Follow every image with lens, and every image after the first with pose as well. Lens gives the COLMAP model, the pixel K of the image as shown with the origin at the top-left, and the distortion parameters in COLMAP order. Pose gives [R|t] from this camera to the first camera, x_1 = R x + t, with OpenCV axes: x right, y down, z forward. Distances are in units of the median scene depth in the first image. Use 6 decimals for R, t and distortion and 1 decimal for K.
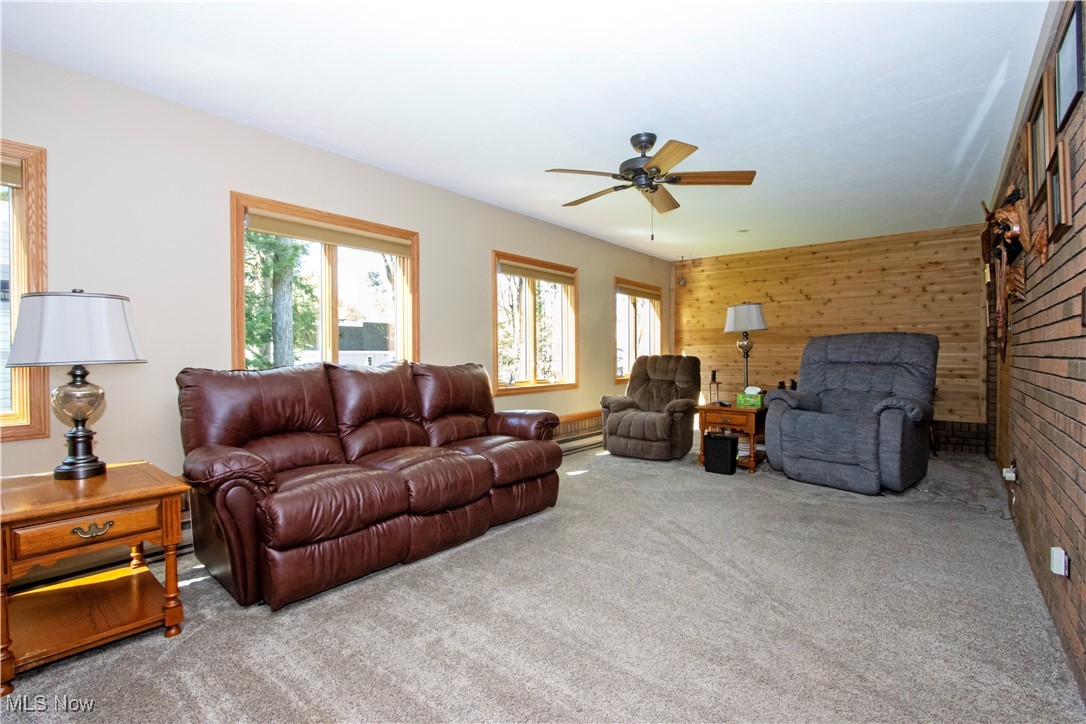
lens RADIAL K [[503.2, 0, 543.0], [0, 503.2, 360.4], [0, 0, 1]] dist [-0.017885, -0.000539]
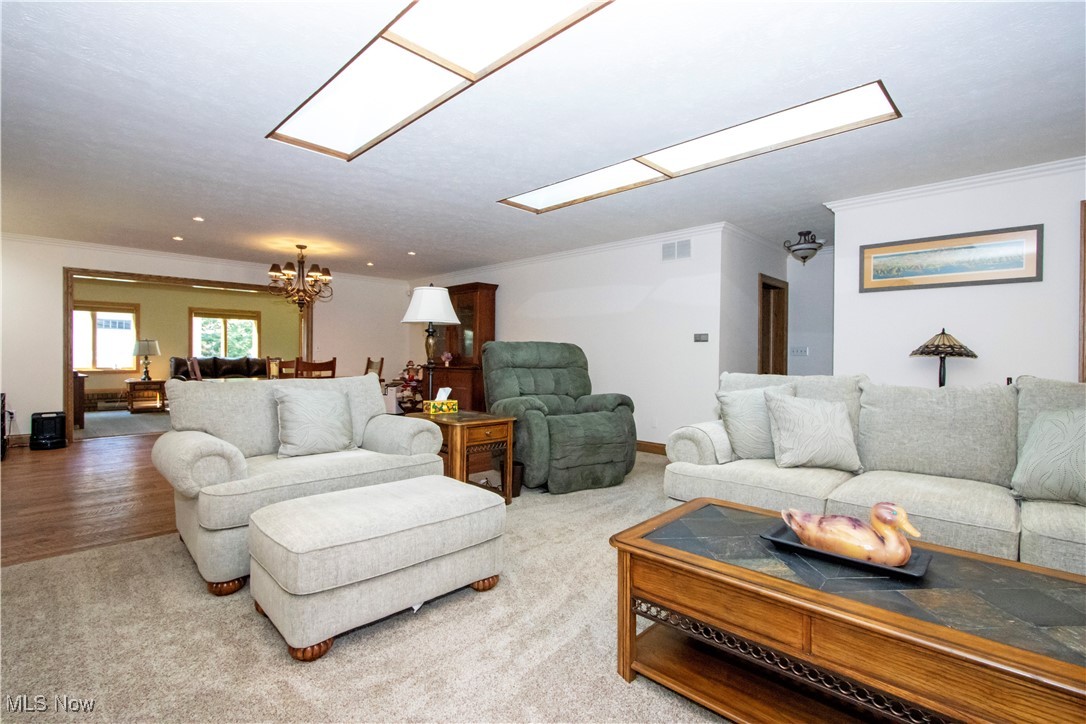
lens RADIAL K [[503.2, 0, 540.2], [0, 503.2, 362.8], [0, 0, 1]] dist [-0.017885, -0.000539]
pose [[0.995589, 0.019229, -0.091826, 3.349722], [-0.018319, 0.999775, 0.010739, -0.055901], [0.092012, -0.009009, 0.995717, -3.497340]]
